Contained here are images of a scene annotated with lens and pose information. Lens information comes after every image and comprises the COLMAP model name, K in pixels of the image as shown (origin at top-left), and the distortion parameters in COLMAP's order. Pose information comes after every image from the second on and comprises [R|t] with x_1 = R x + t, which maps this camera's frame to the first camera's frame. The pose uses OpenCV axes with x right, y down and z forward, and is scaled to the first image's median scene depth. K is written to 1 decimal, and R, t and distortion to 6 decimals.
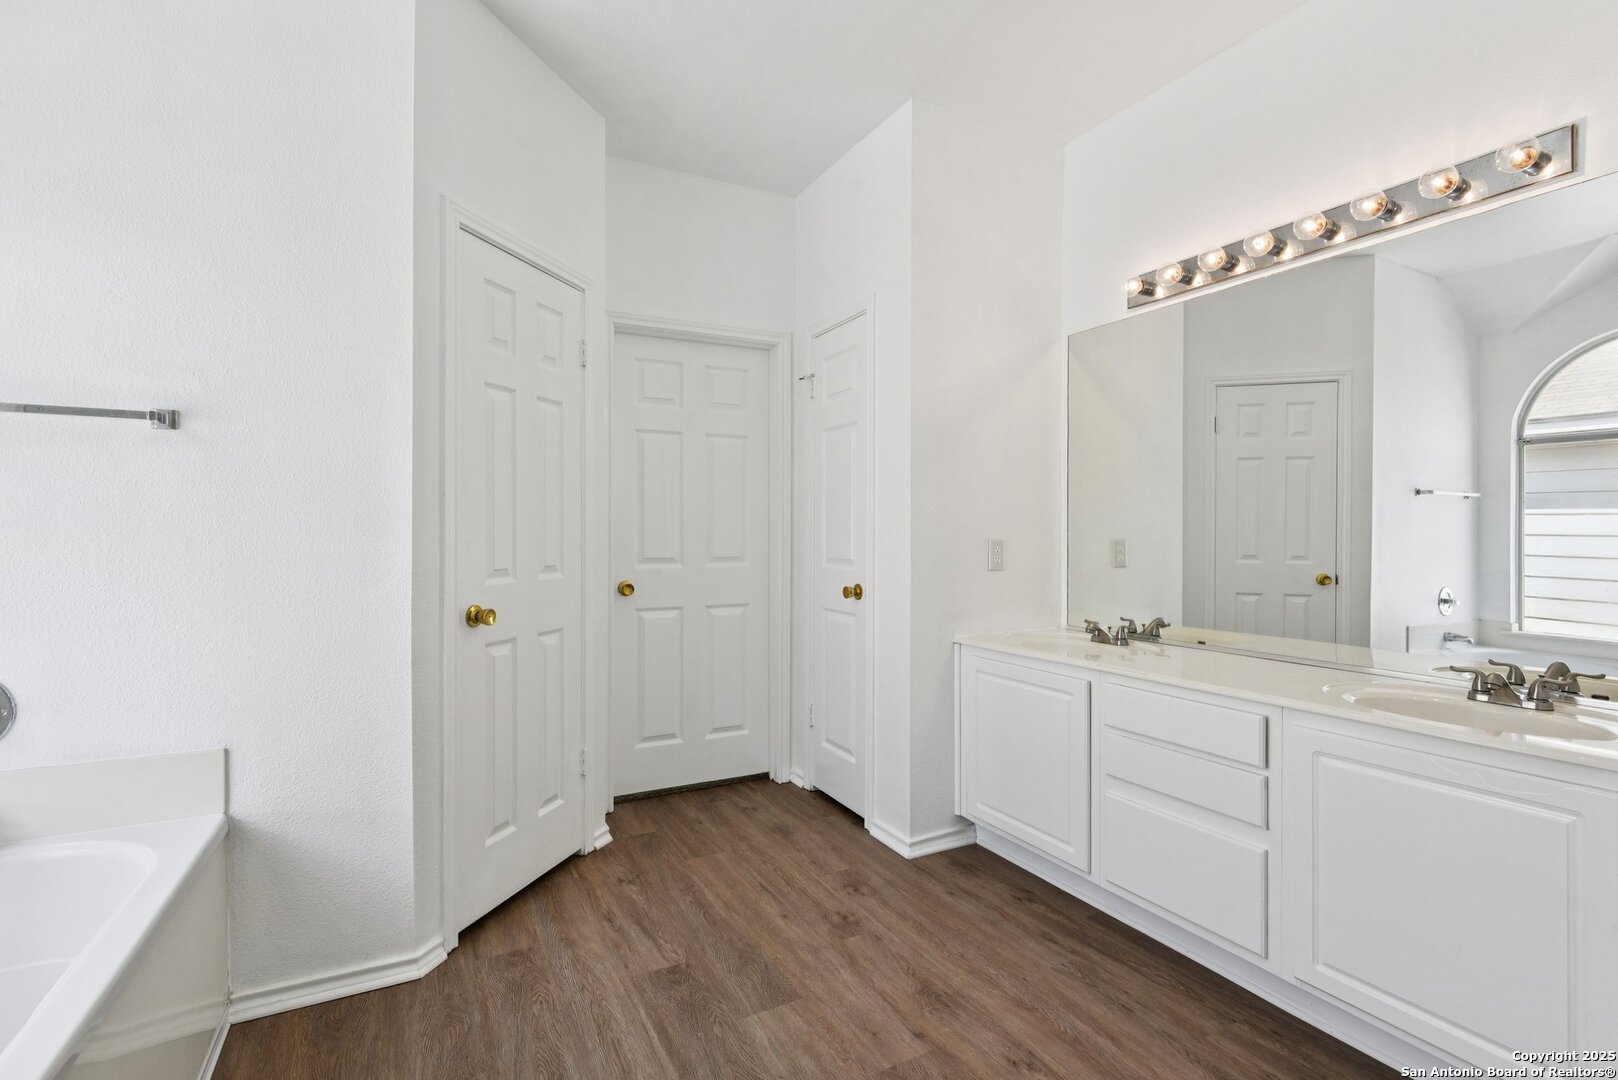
lens RADIAL K [[760.8, 0, 802.3], [0, 760.8, 529.8], [0, 0, 1]] dist [-0.007105, -0.001998]
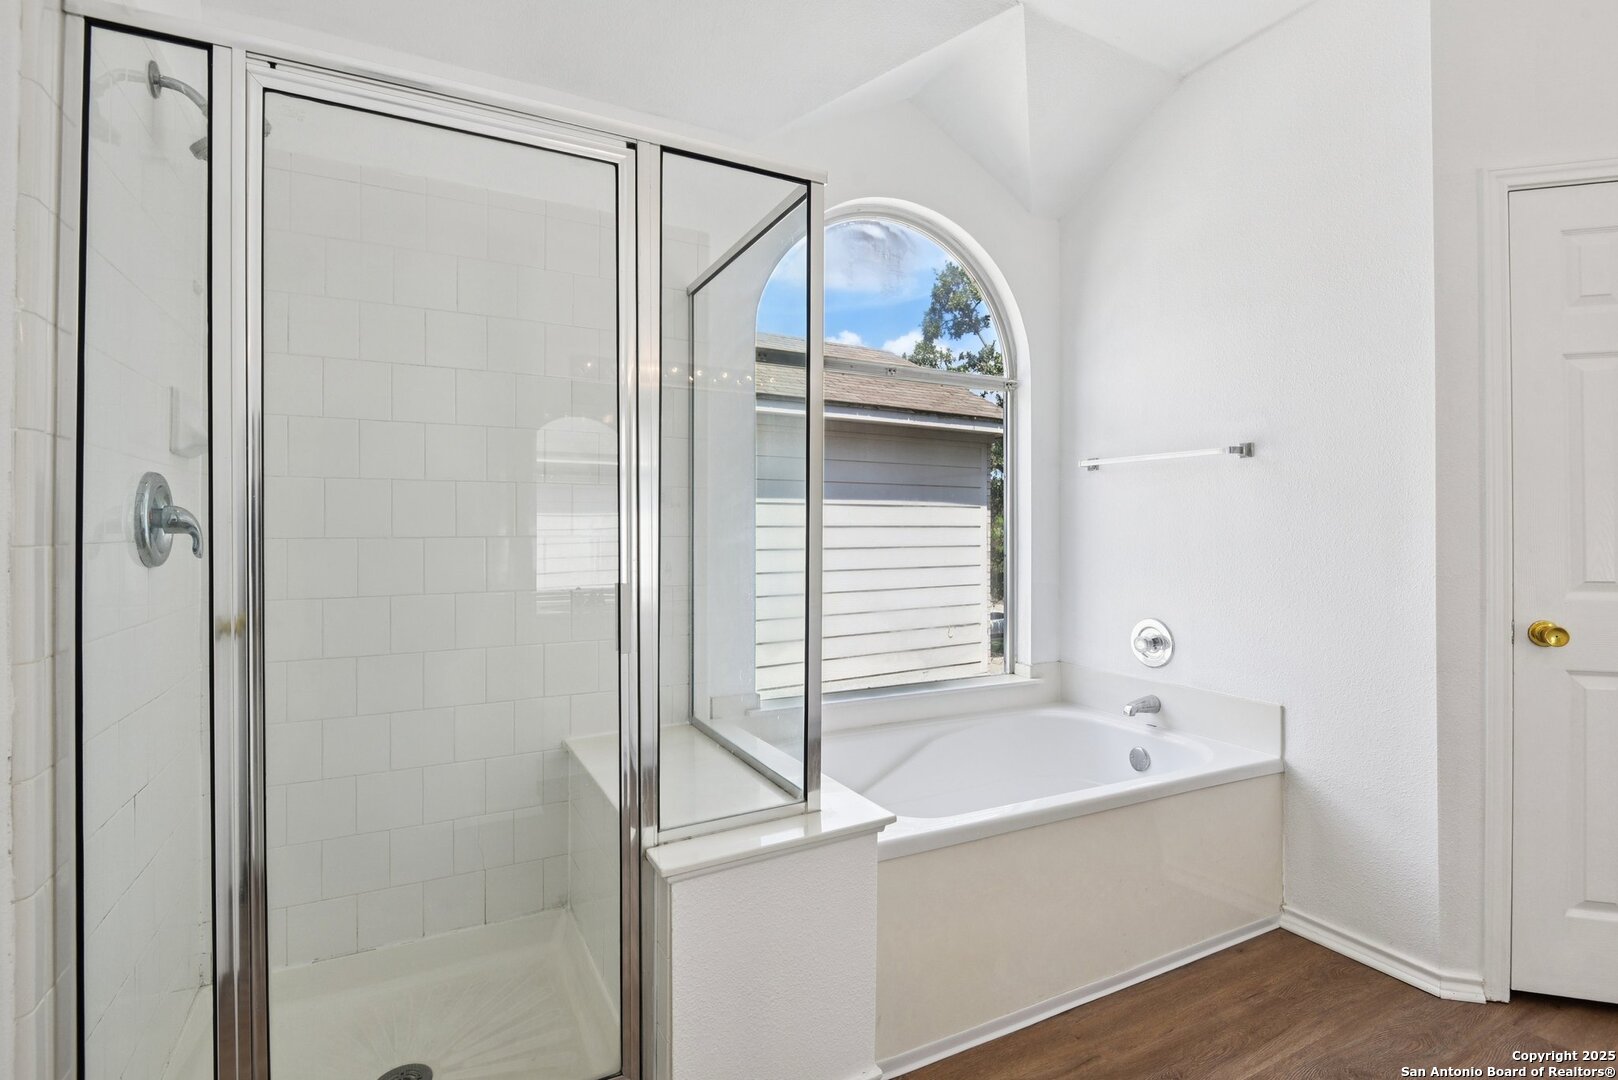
lens RADIAL K [[760.8, 0, 810.2], [0, 760.8, 530.9], [0, 0, 1]] dist [-0.007105, -0.001998]
pose [[0.001339, -0.003608, -0.999993, 0.469684], [-0.005306, 0.999979, -0.003615, 0.006368], [0.999985, 0.005311, 0.001320, 0.200118]]
